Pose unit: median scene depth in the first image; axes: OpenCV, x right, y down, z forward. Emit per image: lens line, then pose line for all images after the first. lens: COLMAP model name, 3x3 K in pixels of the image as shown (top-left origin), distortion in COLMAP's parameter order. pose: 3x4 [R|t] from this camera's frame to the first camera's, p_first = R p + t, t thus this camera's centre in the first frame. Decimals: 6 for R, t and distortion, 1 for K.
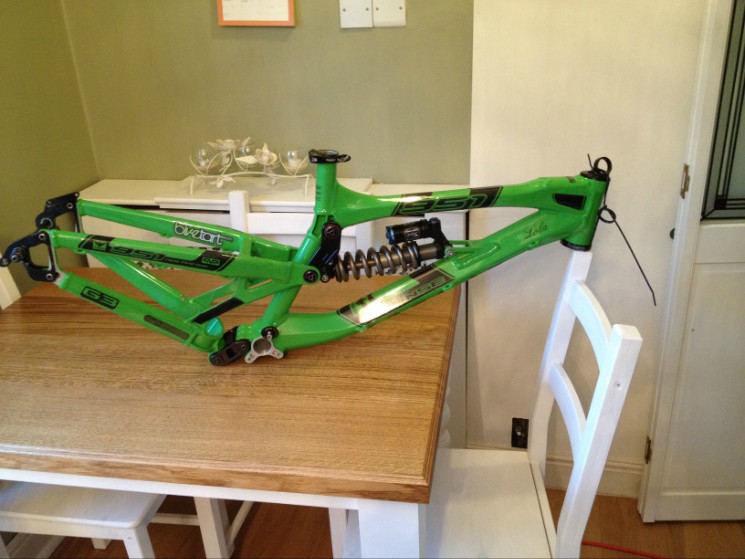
lens RADIAL K [[708.1, 0, 372.5], [0, 708.1, 279.5], [0, 0, 1]] dist [0.113043, -0.200214]
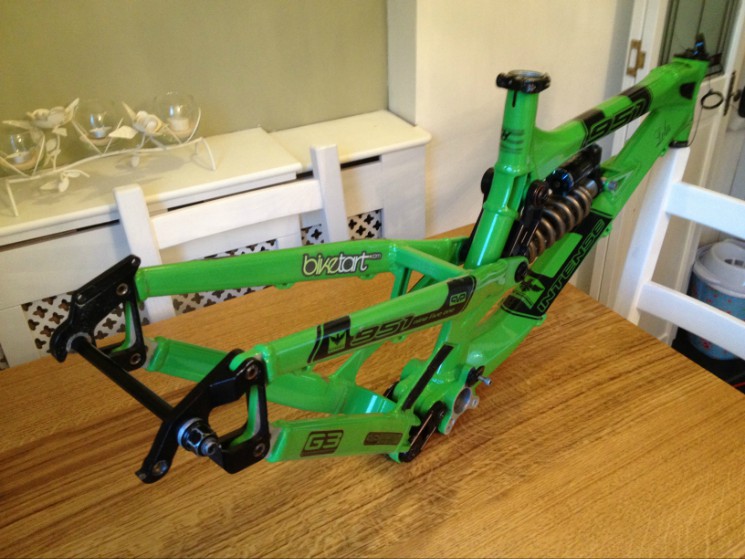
lens RADIAL K [[708.1, 0, 372.5], [0, 708.1, 279.5], [0, 0, 1]] dist [0.113043, -0.200214]
pose [[0.765628, -0.316206, 0.560203, -0.539448], [0.258384, 0.948677, 0.182346, -0.146628], [-0.589111, 0.005138, 0.808036, 0.529544]]
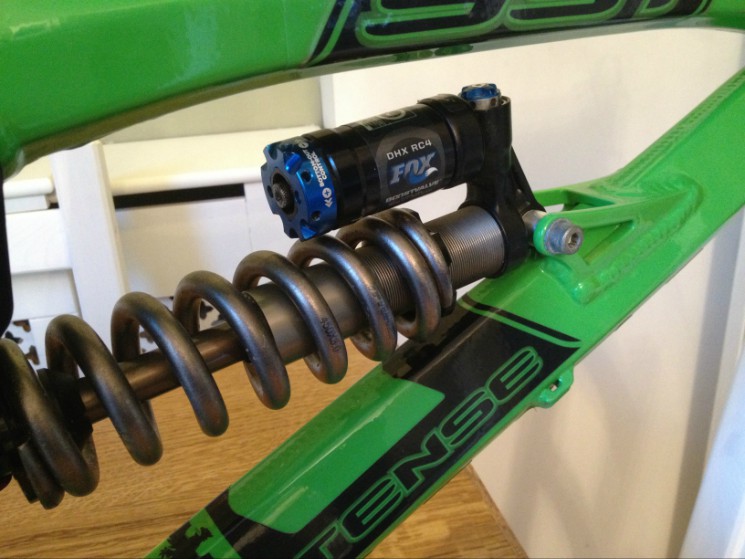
lens RADIAL K [[708.1, 0, 372.5], [0, 708.1, 279.5], [0, 0, 1]] dist [0.113043, -0.200214]
pose [[0.909020, -0.160098, 0.384775, -0.033119], [0.187506, 0.981656, -0.034527, -0.027444], [-0.372189, 0.103533, 0.922364, 0.807039]]
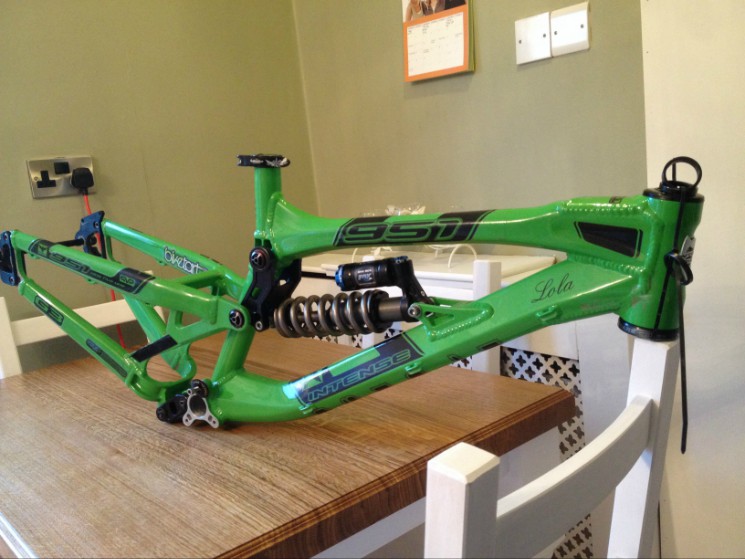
lens RADIAL K [[708.1, 0, 372.5], [0, 708.1, 279.5], [0, 0, 1]] dist [0.113043, -0.200214]
pose [[0.780125, 0.069741, -0.621724, 0.467844], [-0.198465, 0.970026, -0.140218, 0.030834], [0.593310, 0.232778, 0.770583, 0.479140]]
